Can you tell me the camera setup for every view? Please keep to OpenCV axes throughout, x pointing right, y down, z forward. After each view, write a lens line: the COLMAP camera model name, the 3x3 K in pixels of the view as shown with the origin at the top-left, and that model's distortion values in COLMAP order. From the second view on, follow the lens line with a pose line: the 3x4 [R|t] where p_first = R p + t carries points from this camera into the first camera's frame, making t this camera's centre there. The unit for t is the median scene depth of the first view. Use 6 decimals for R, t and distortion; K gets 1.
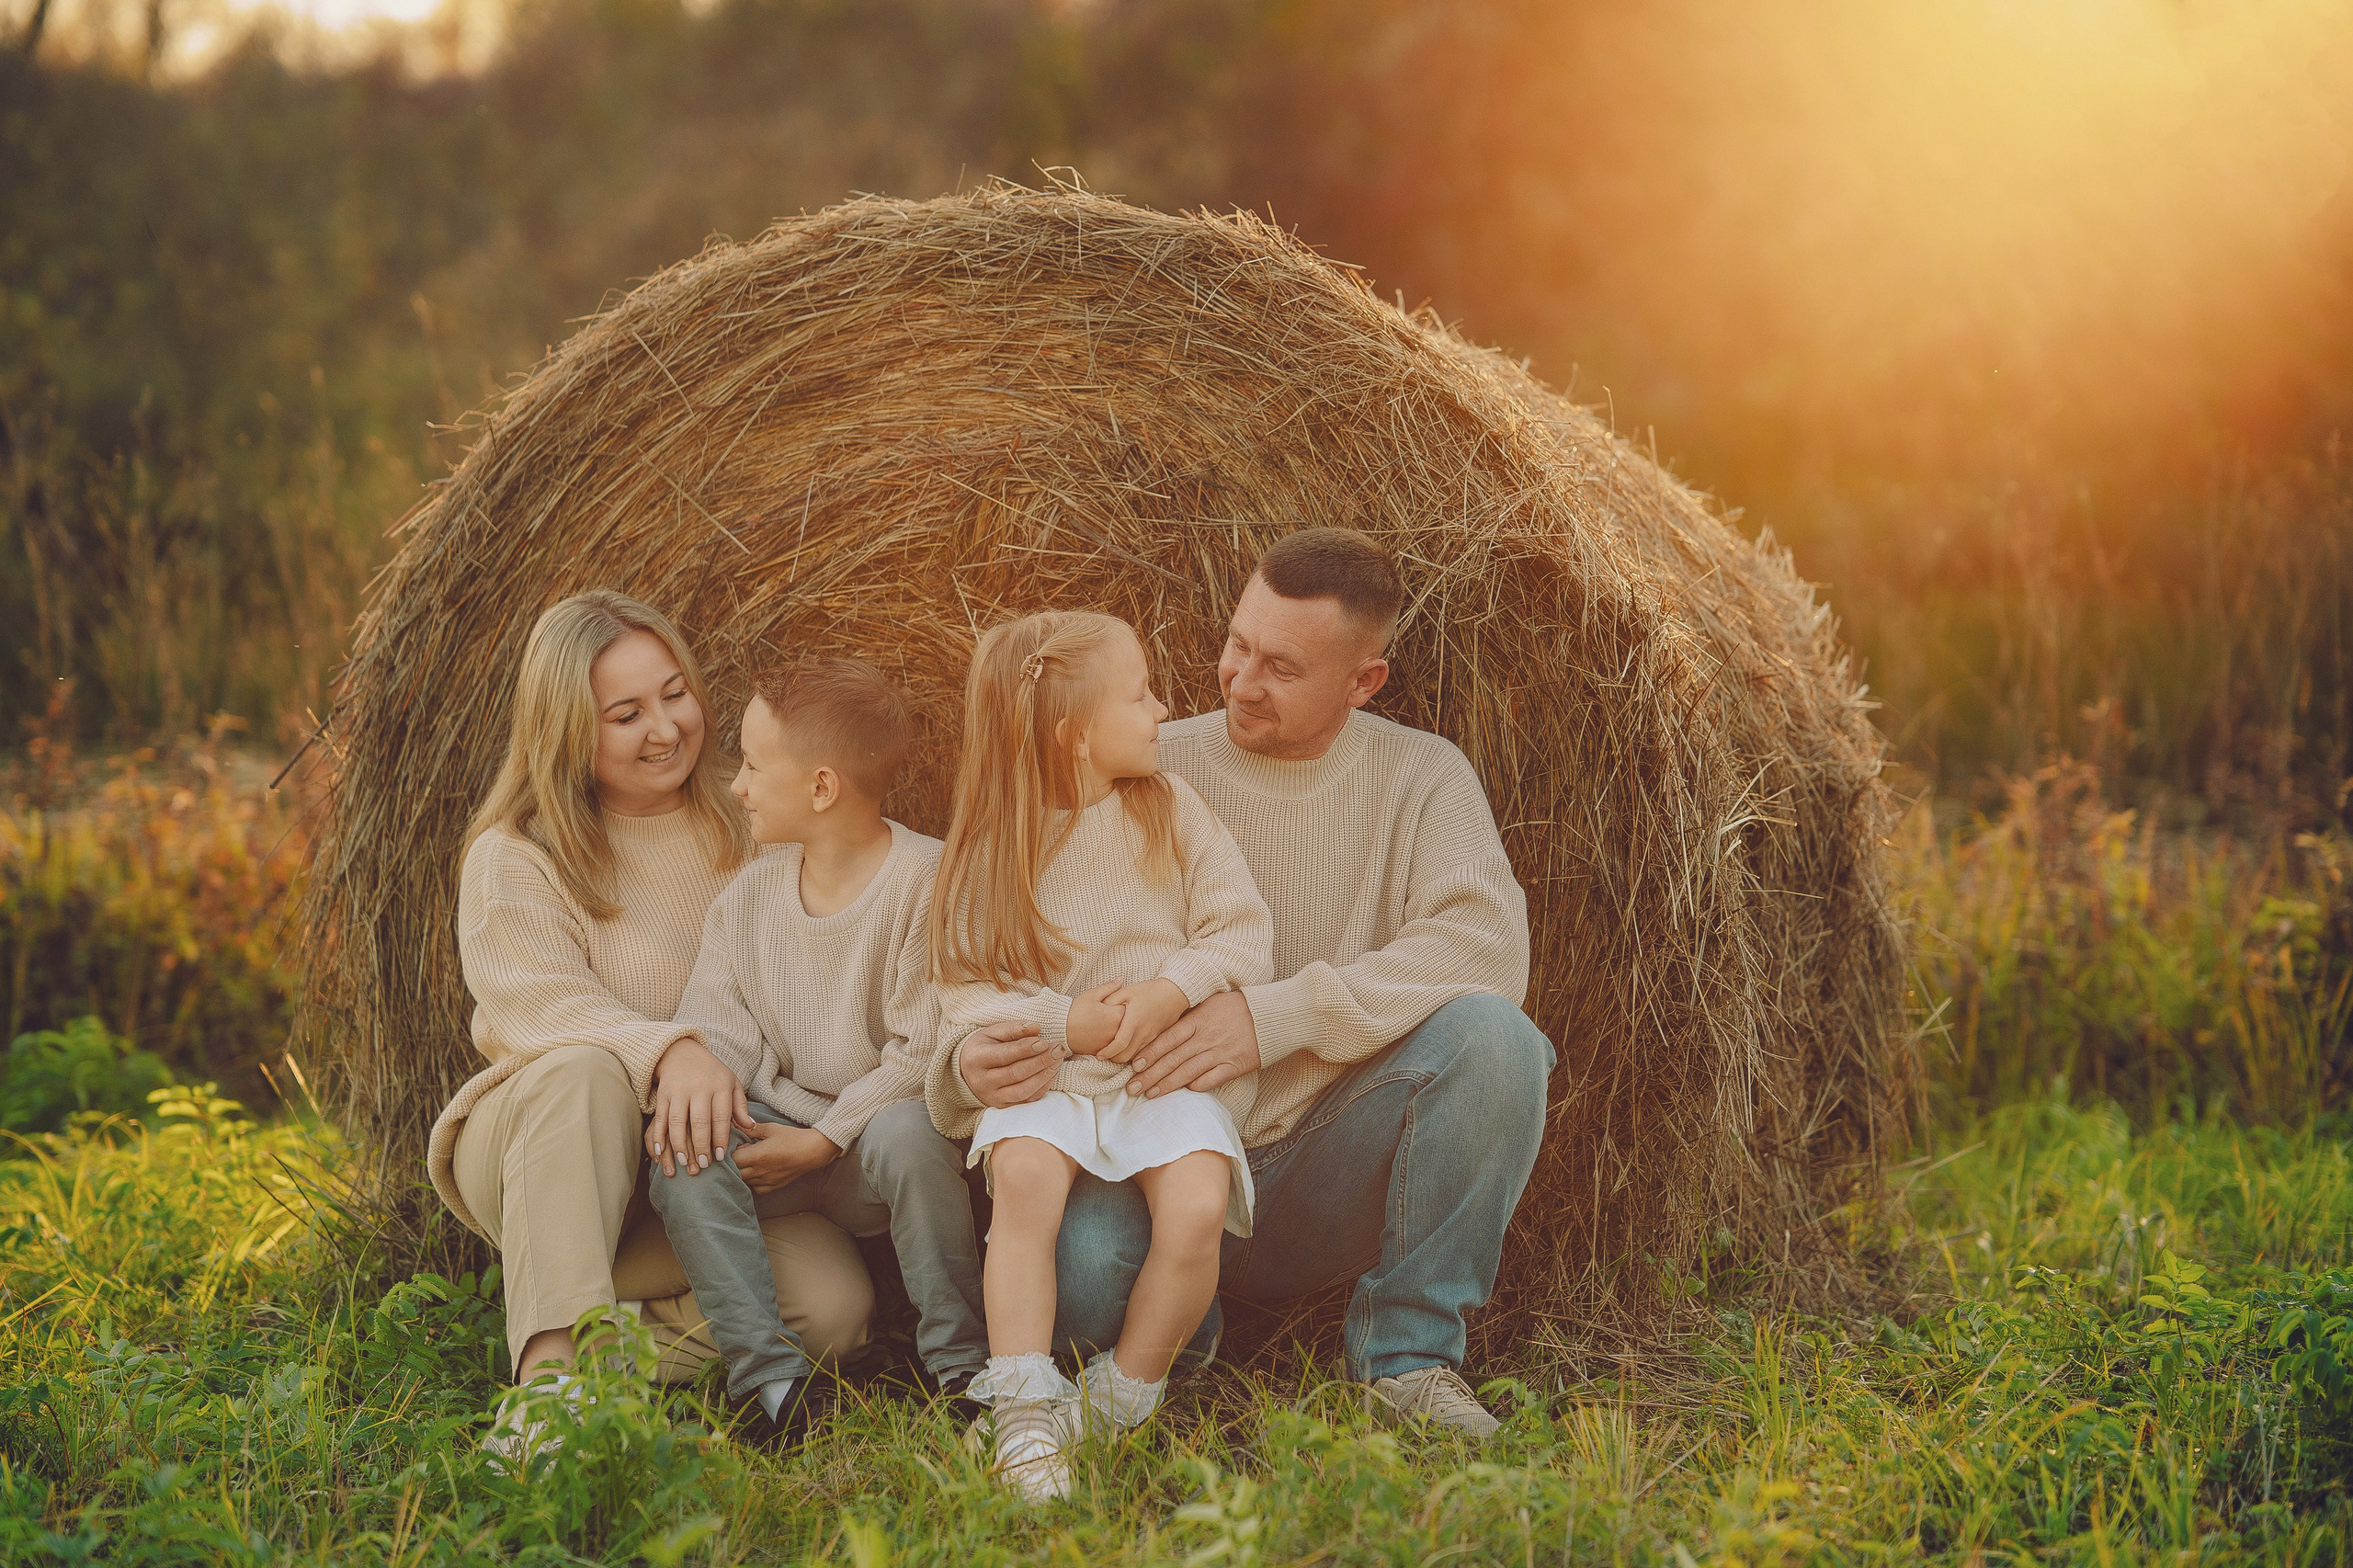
lens RADIAL K [[6062.4, 0, 1174.0], [0, 6062.4, 790.8], [0, 0, 1]] dist [0.122306, 0.000000]
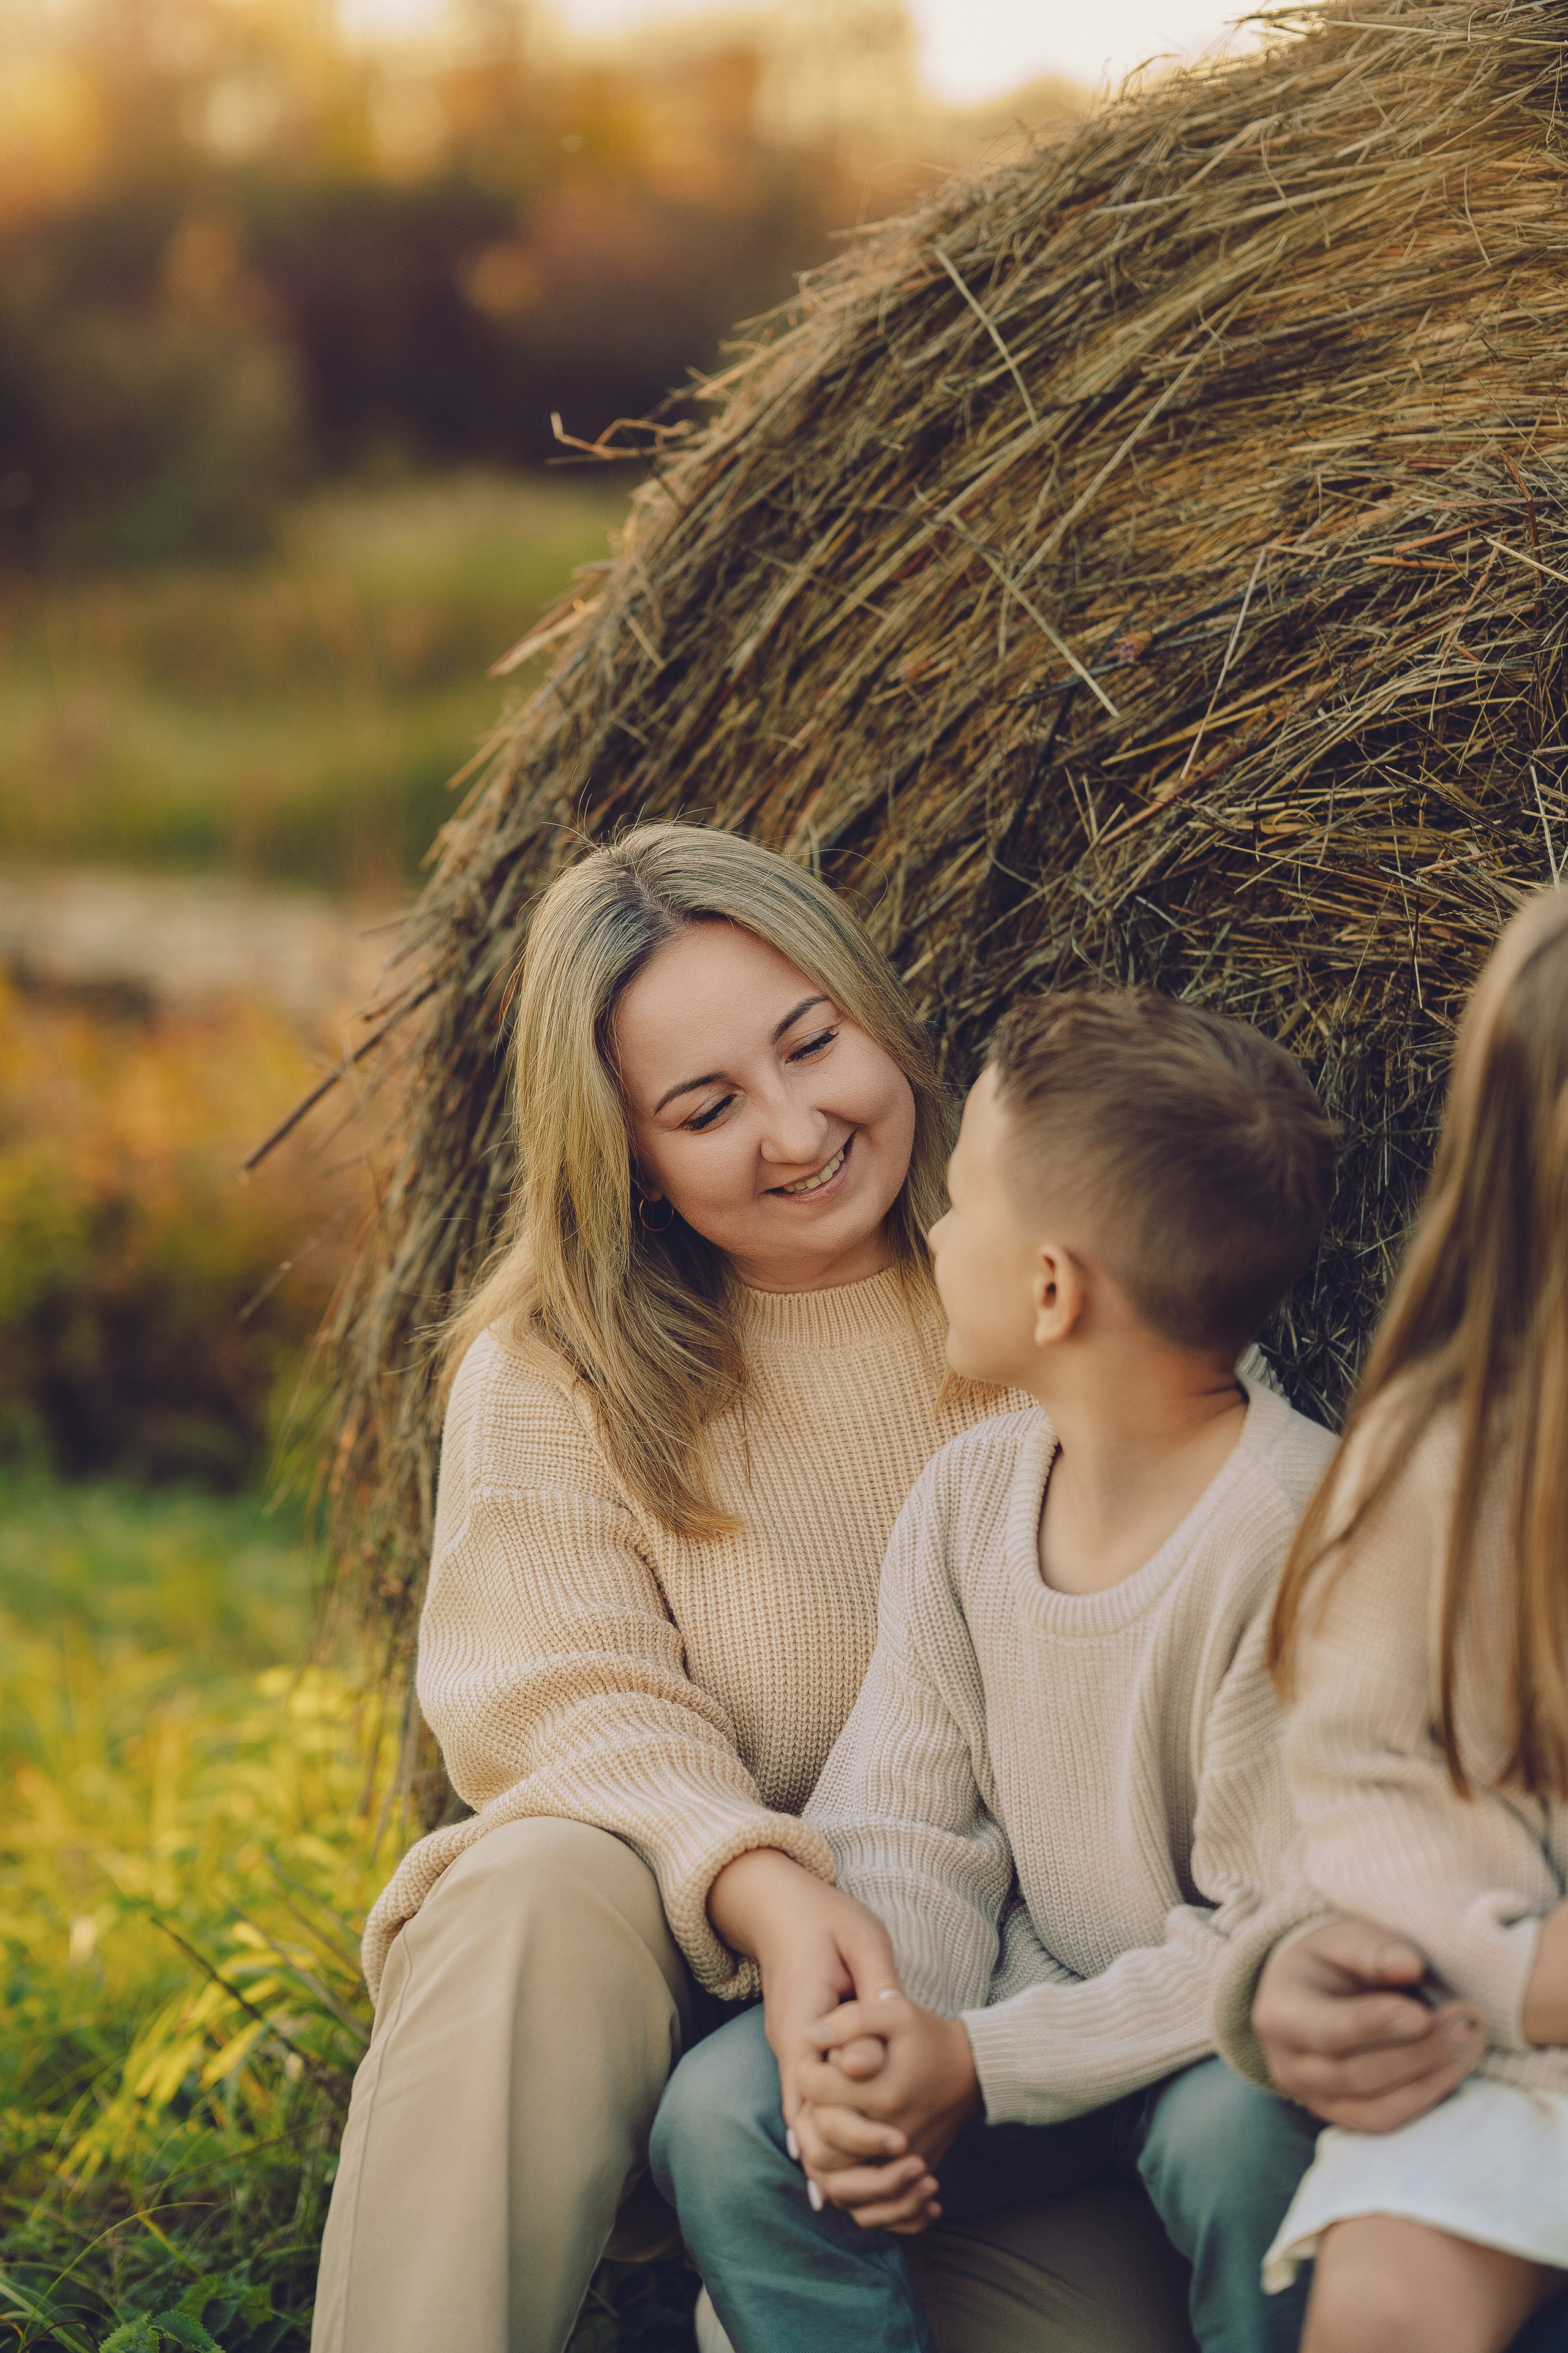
lens RADIAL K [[6062.0, 0, 781.0], [0, 6062.0, 1179.7], [0, 0, 1]] dist [0.122306, 0.000000]
pose [[0.950161, 0.026044, -0.310670, 0.051517], [-0.009280, 0.998426, 0.055319, -0.028977], [0.311621, -0.049678, 0.948907, 0.540354]]
